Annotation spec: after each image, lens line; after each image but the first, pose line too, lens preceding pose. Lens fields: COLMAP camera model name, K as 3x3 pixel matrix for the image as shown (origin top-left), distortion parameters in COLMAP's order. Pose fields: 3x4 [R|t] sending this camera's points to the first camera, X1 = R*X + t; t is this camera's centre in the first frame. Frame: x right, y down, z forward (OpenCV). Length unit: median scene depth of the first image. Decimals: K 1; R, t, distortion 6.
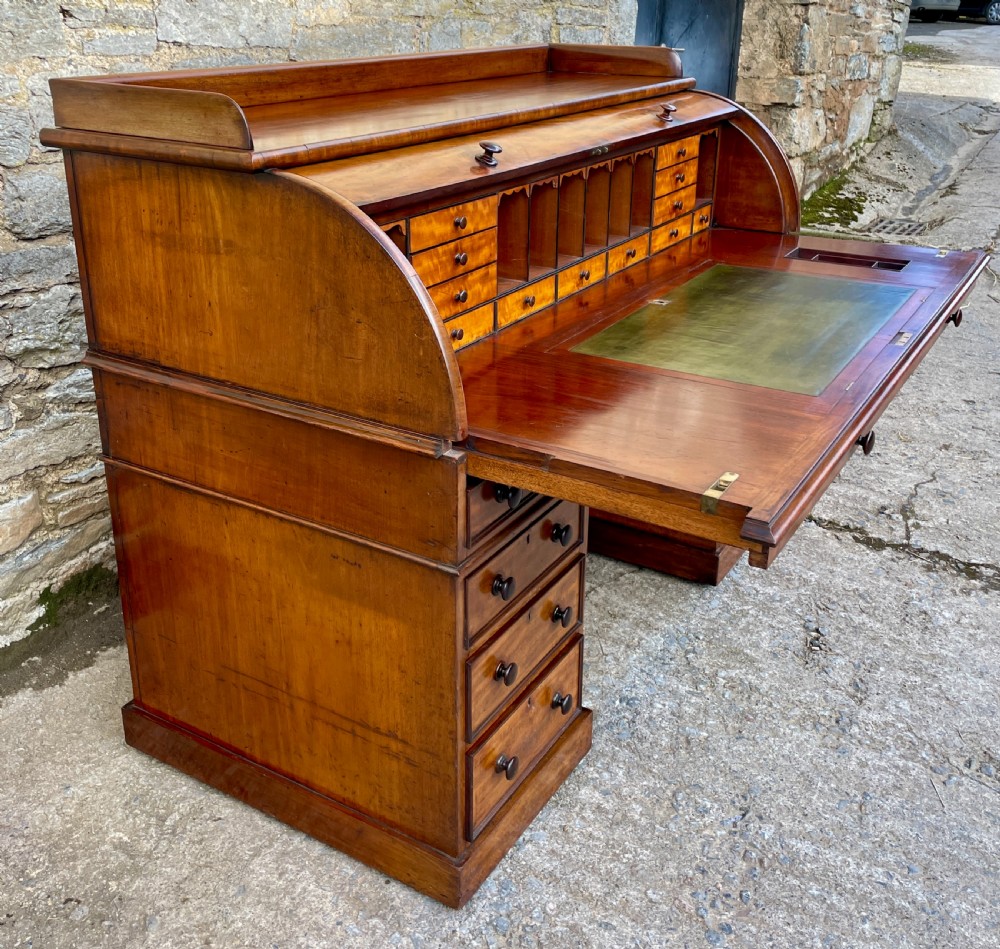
lens RADIAL K [[1084.1, 0, 493.0], [0, 1084.1, 404.6], [0, 0, 1]] dist [0.040242, 0.000000]
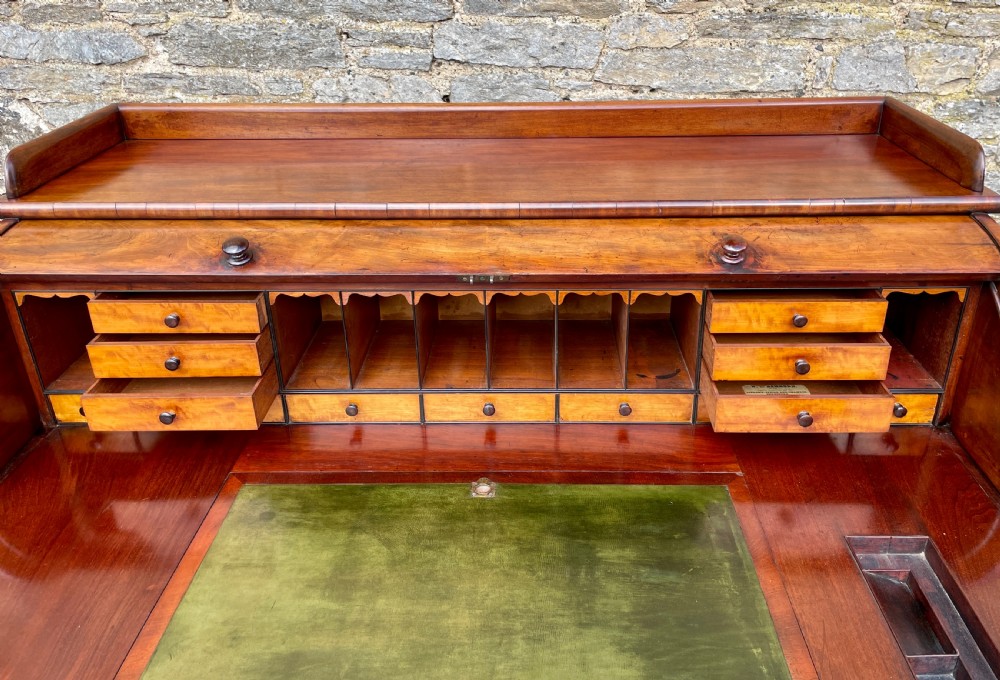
lens RADIAL K [[778.6, 0, 517.6], [0, 778.6, 294.7], [0, 0, 1]] dist [0.069229, -0.094105]
pose [[0.492976, 0.358618, -0.792696, 0.537071], [-0.294066, 0.926161, 0.236118, -0.348518], [0.818840, 0.116704, 0.562032, 0.679210]]
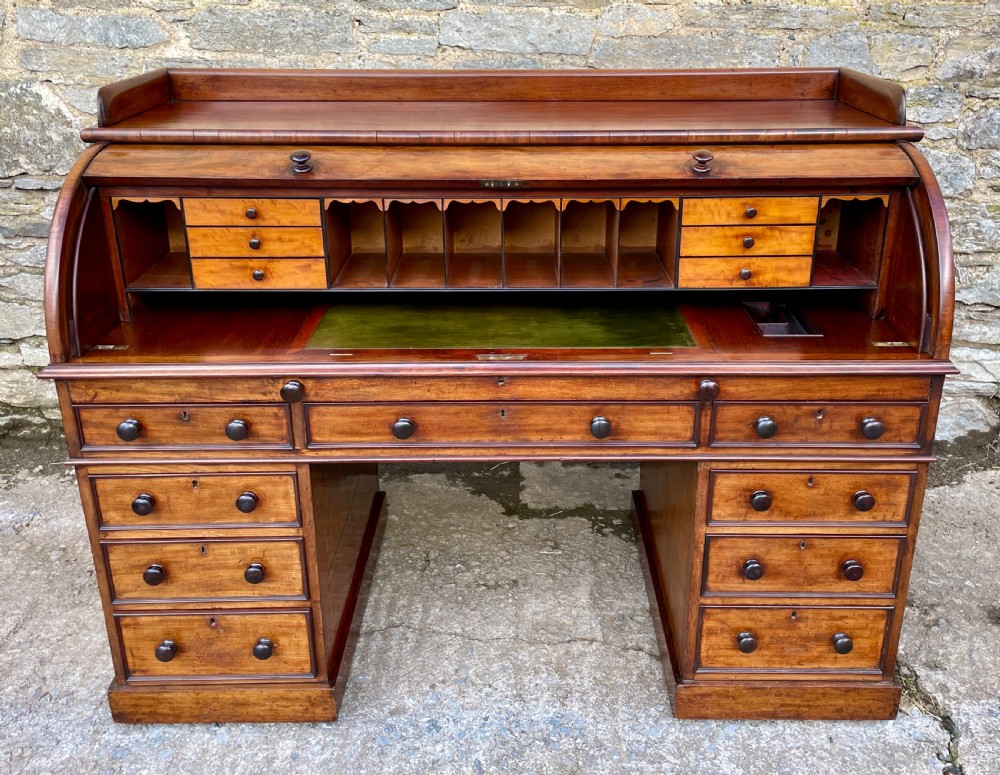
lens RADIAL K [[947.4, 0, 514.3], [0, 947.4, 342.7], [0, 0, 1]] dist [0.033912, 0.000000]
pose [[0.514693, 0.308235, -0.800052, 0.787805], [-0.300244, 0.938852, 0.168556, -0.237242], [0.803085, 0.153456, 0.575766, 0.524872]]
